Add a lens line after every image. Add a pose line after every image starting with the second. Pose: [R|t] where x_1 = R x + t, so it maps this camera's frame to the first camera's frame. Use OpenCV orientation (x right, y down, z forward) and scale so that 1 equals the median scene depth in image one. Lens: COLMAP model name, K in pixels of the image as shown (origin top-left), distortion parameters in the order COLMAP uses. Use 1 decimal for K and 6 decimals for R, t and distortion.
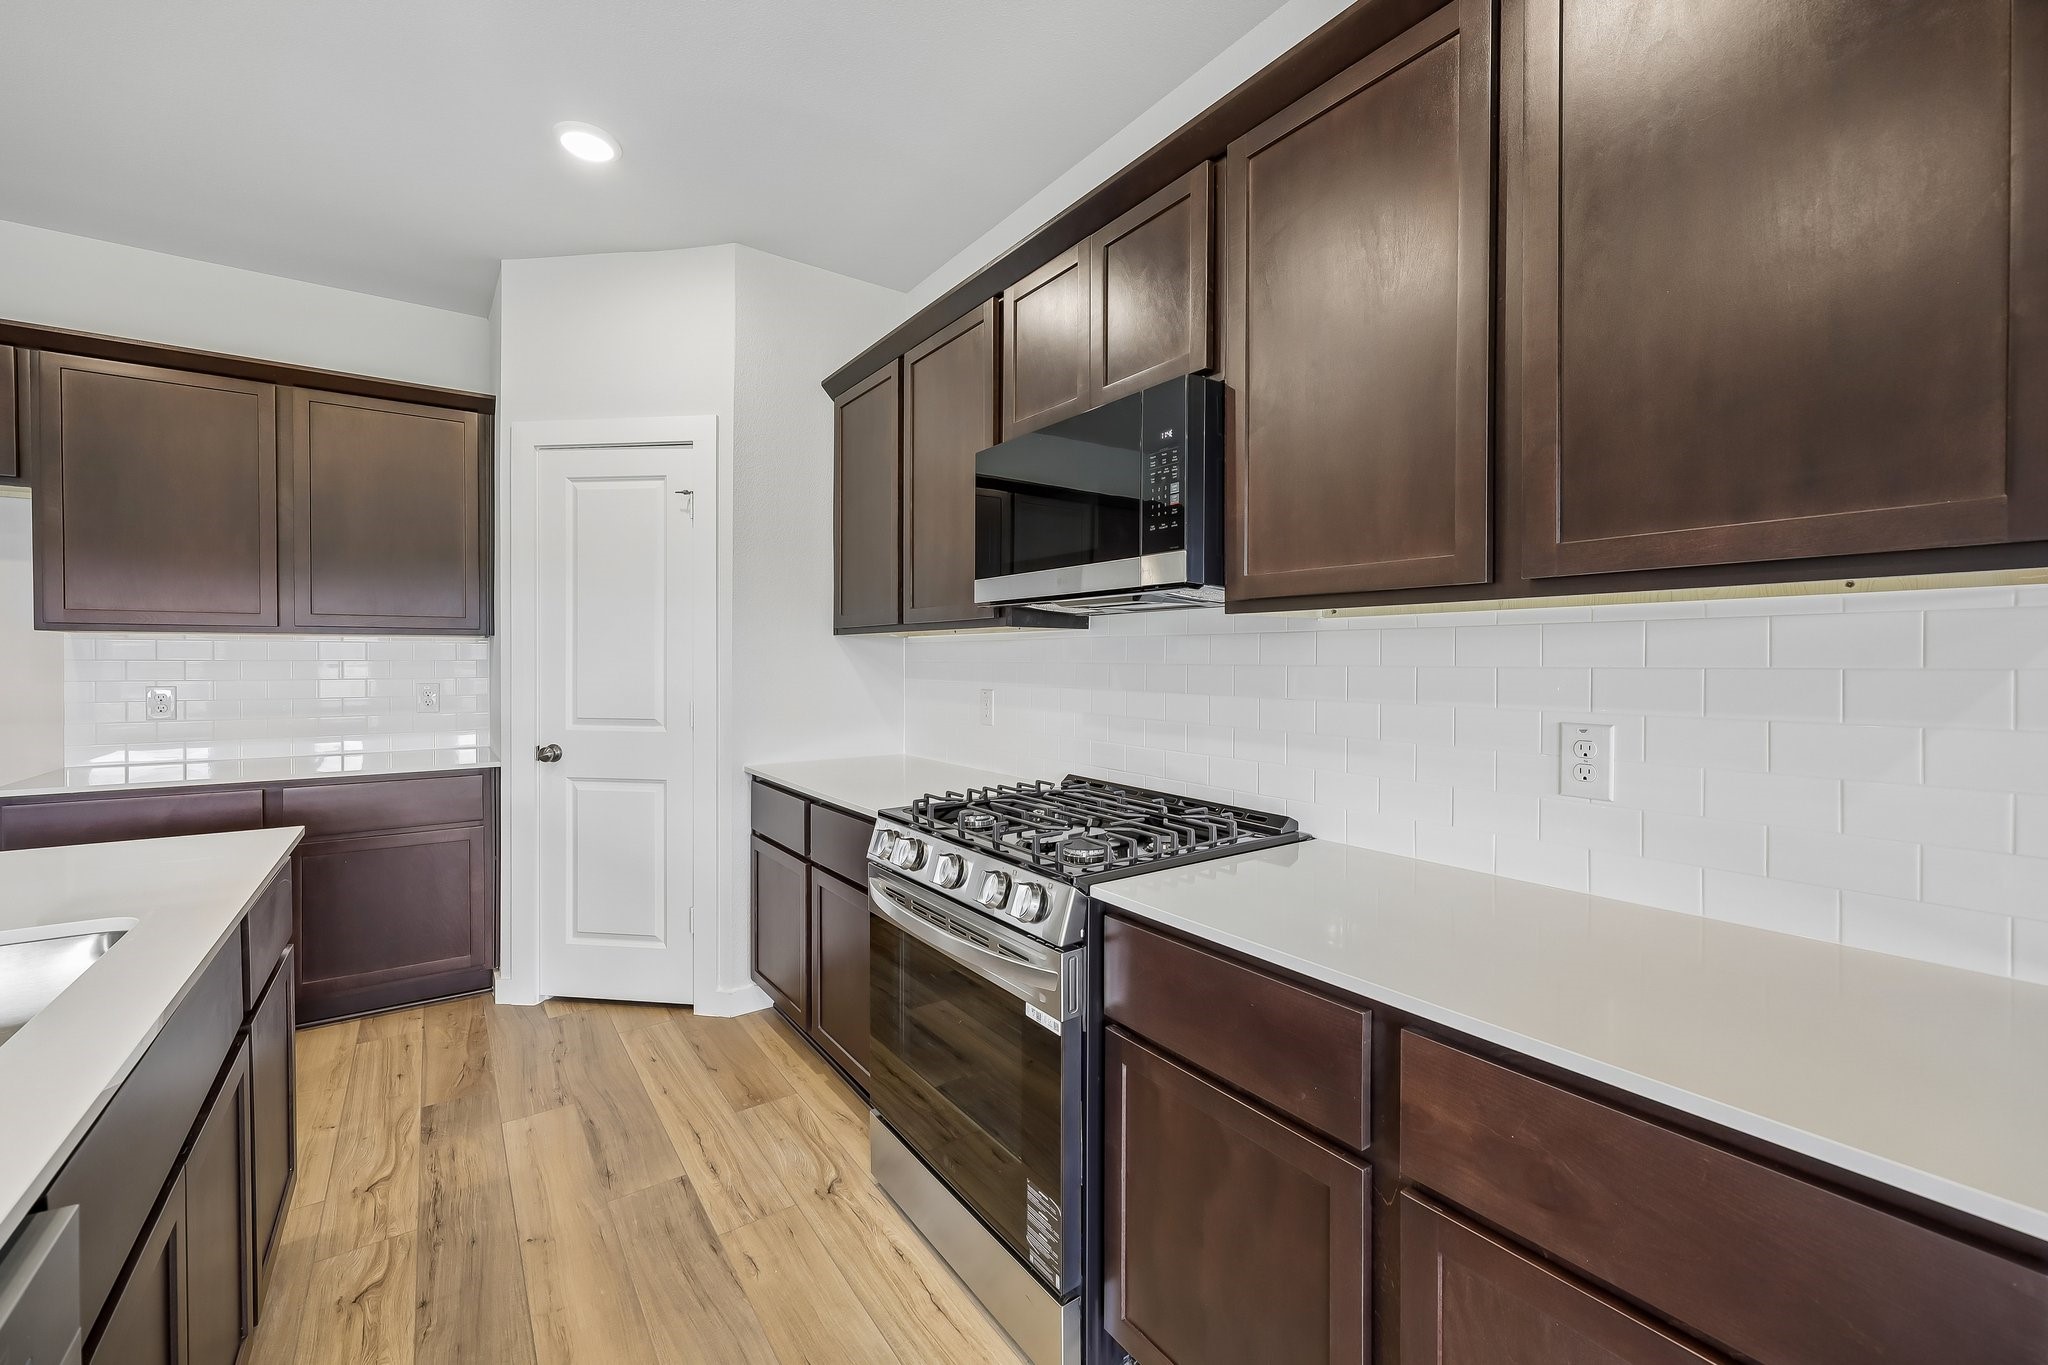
lens RADIAL K [[835.4, 0, 1030.0], [0, 835.4, 667.1], [0, 0, 1]] dist [-0.001233, -0.000117]
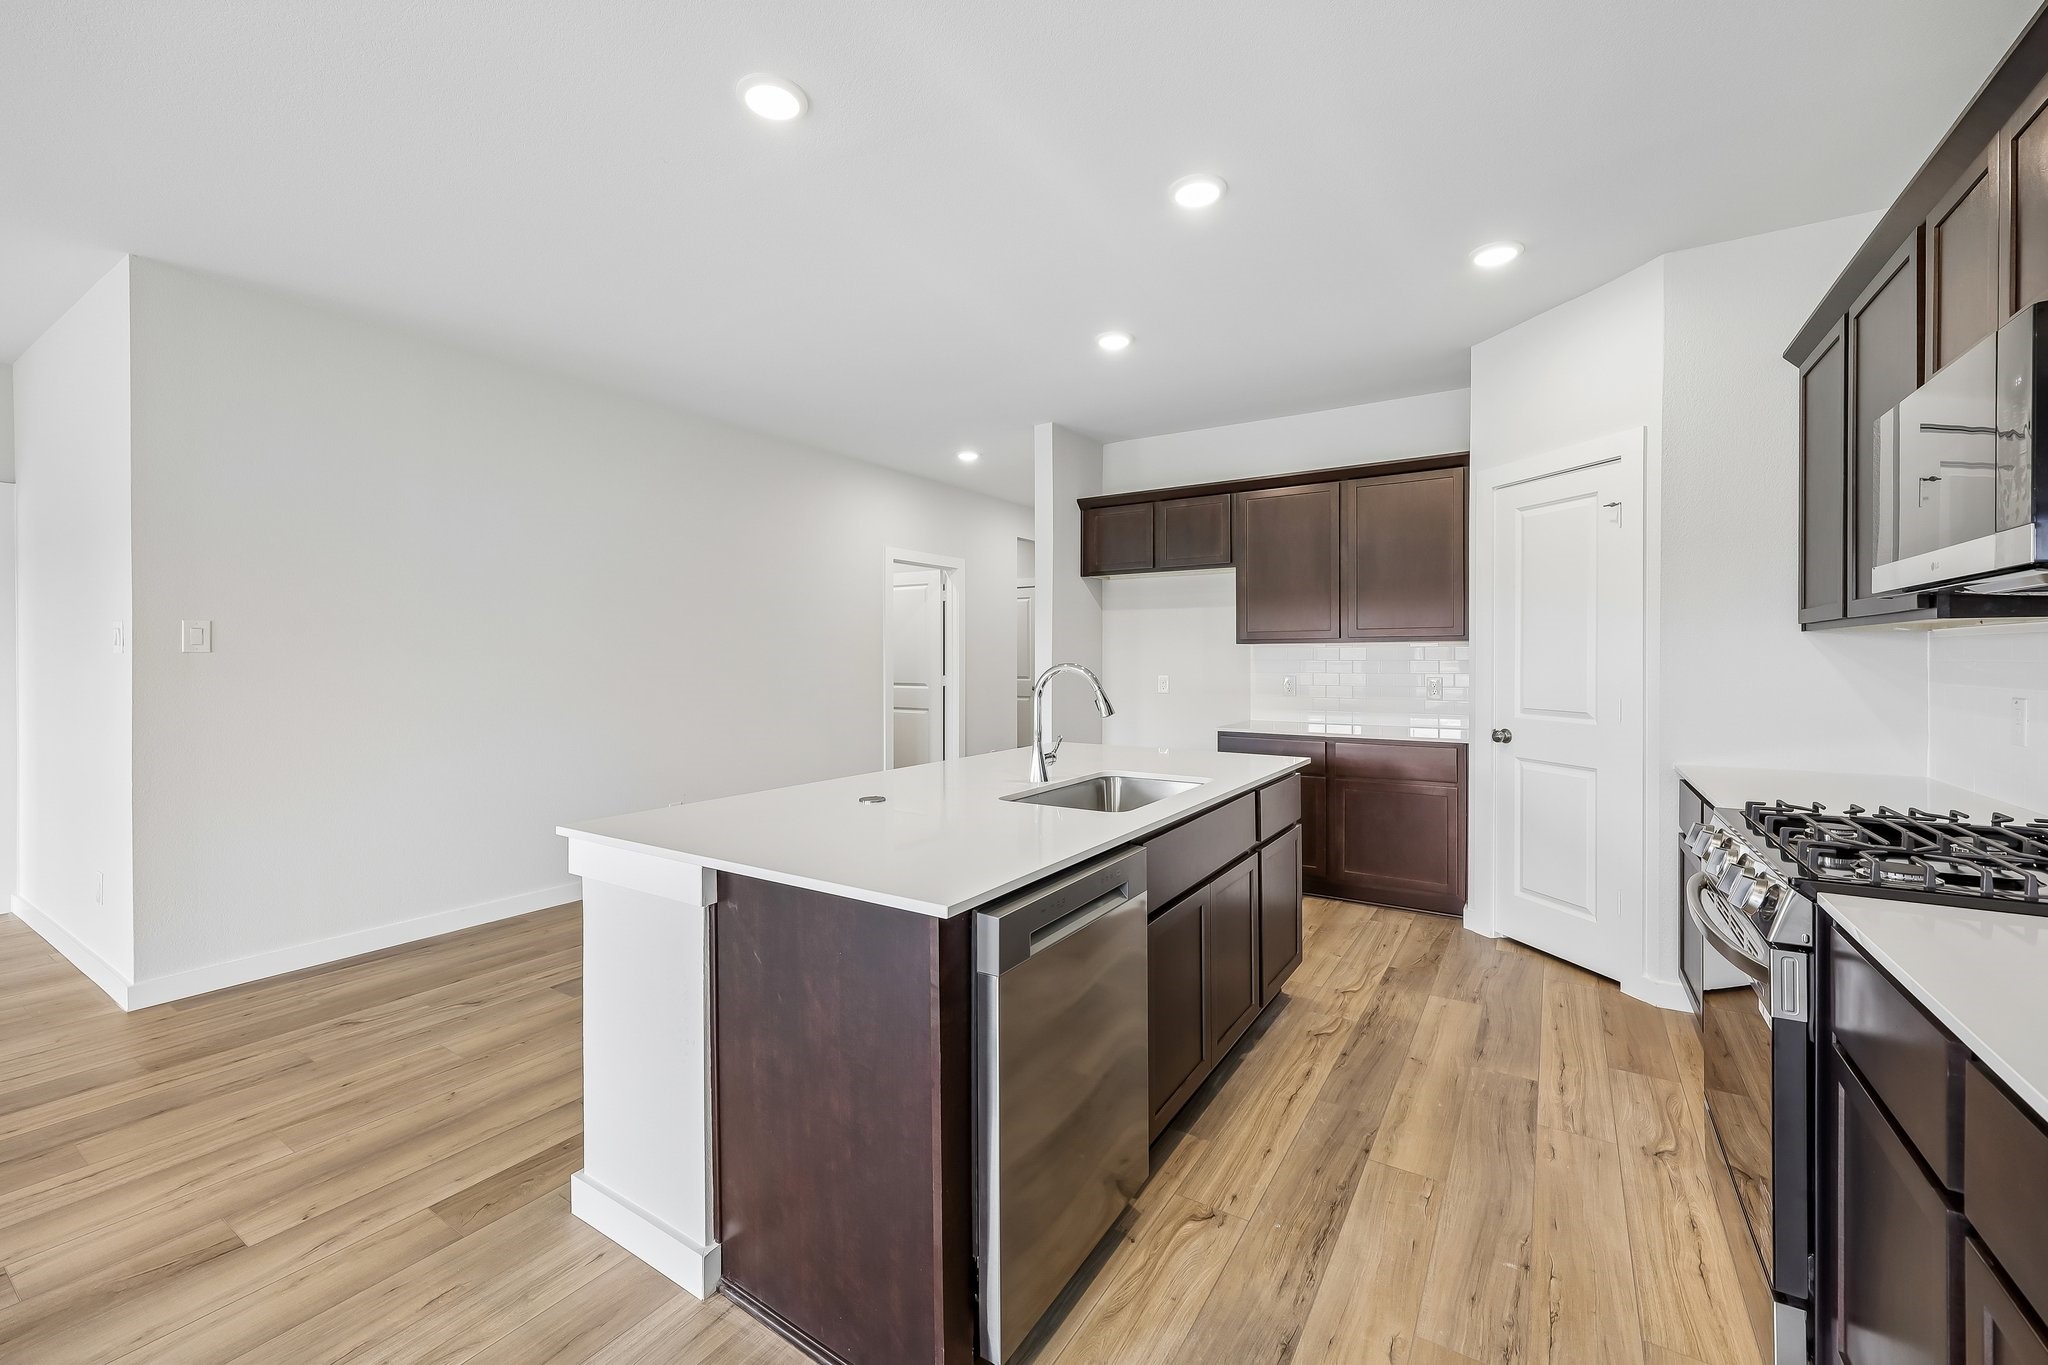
lens RADIAL K [[819.9, 0, 1015.8], [0, 819.9, 662.2], [0, 0, 1]] dist [-0.000965, 0.000034]
pose [[0.359845, 0.001399, -0.933011, 0.357520], [-0.005977, 0.999982, -0.000806, 0.000483], [0.932993, 0.005867, 0.359847, -0.121791]]
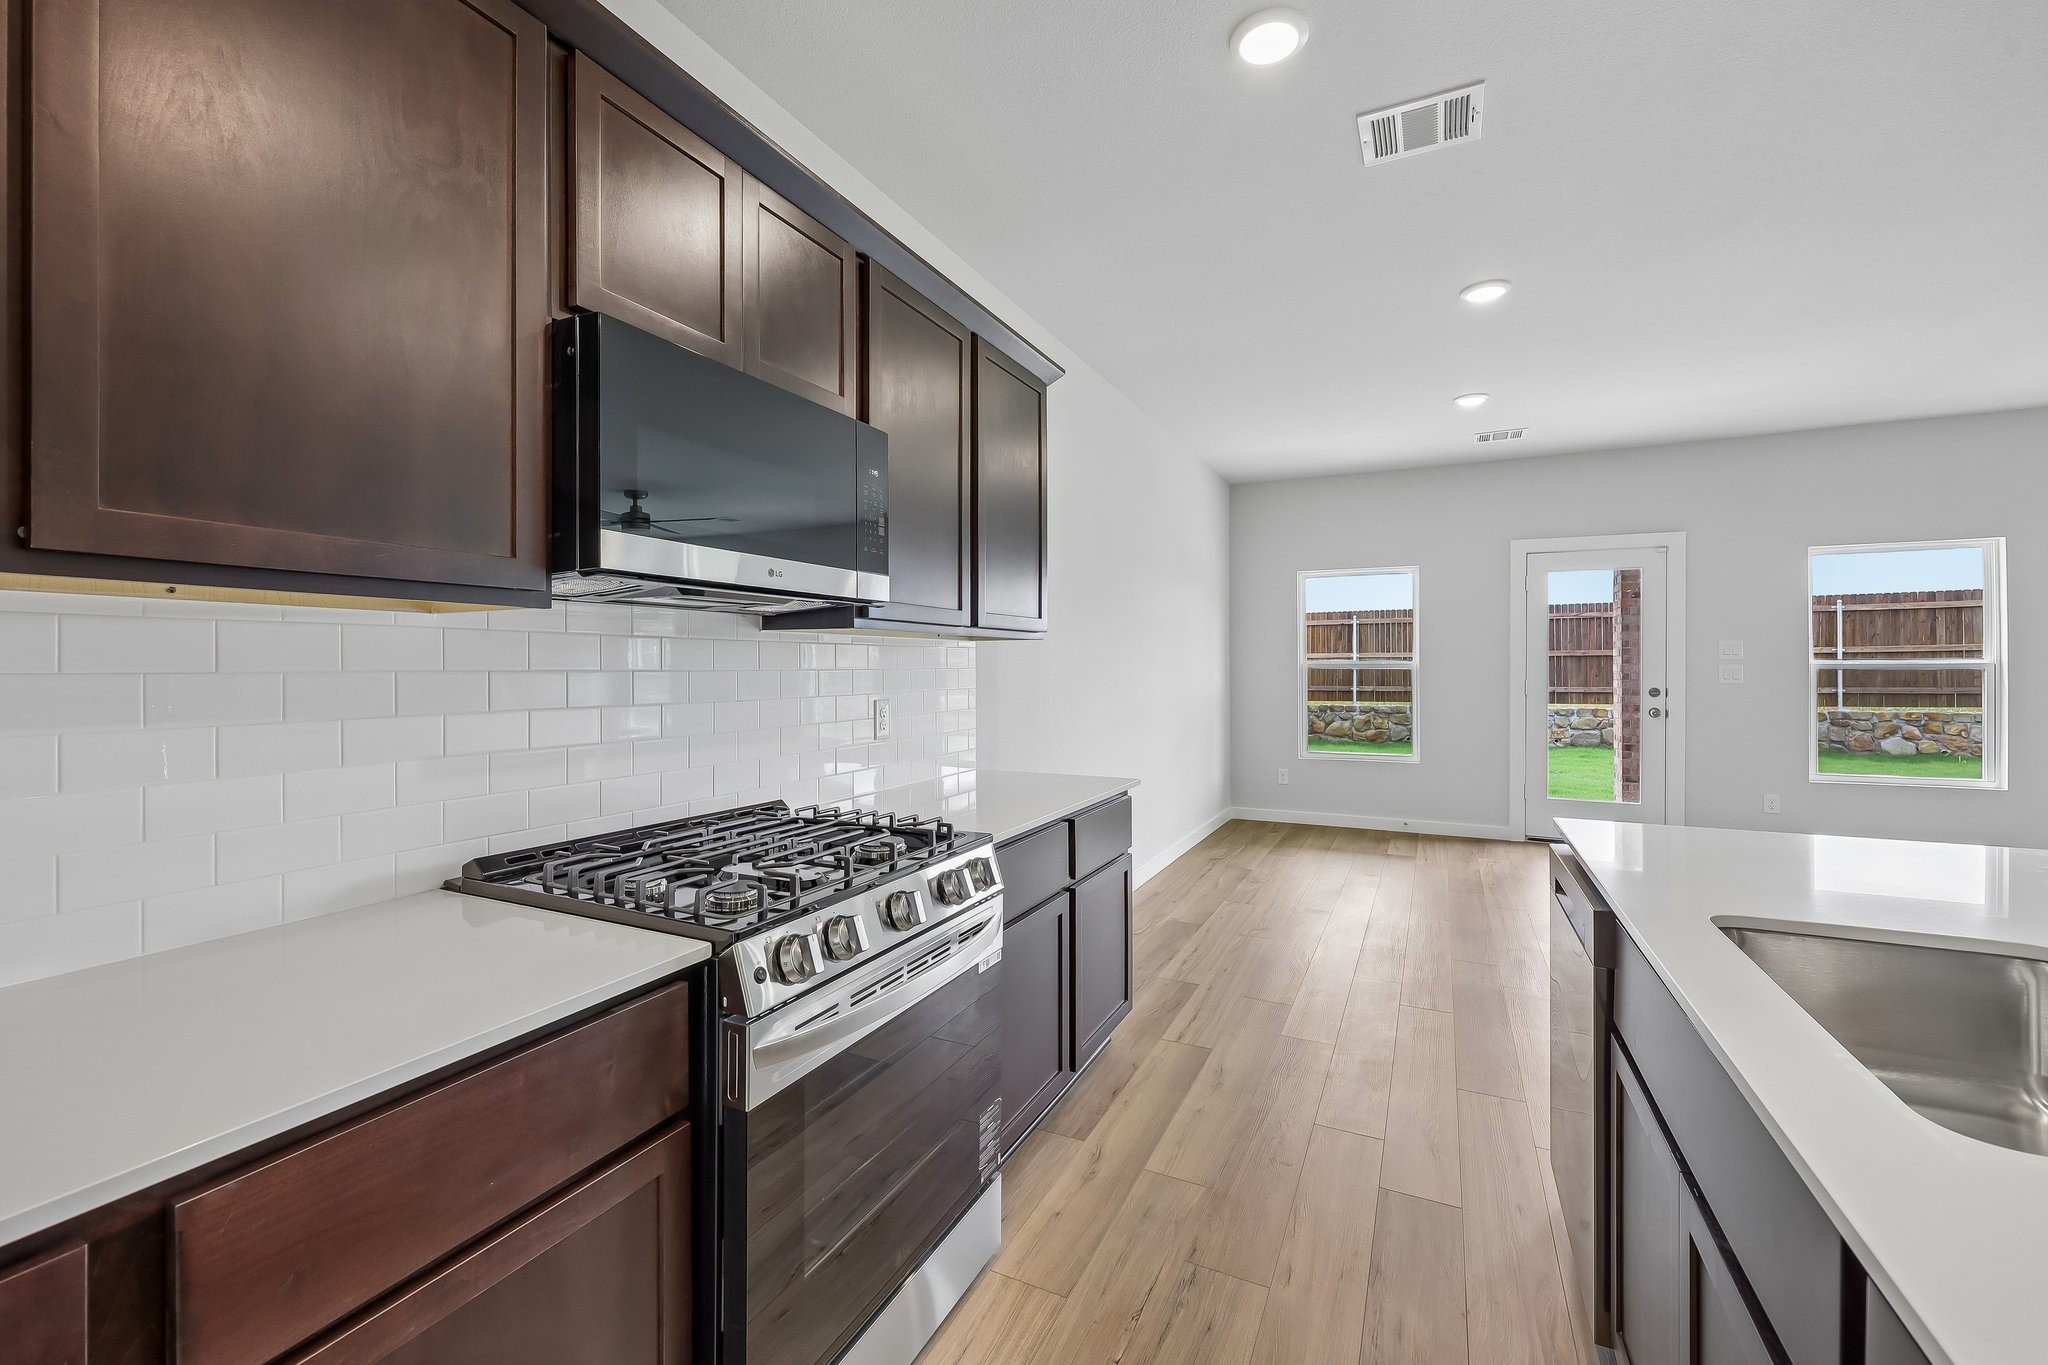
lens RADIAL K [[839.9, 0, 1023.0], [0, 839.9, 662.2], [0, 0, 1]] dist [0.001179, 0.000226]
pose [[-0.471531, 0.002082, 0.881847, -0.631118], [0.007503, 0.999970, 0.001651, -0.008714], [-0.881818, 0.007395, -0.471533, 0.891271]]
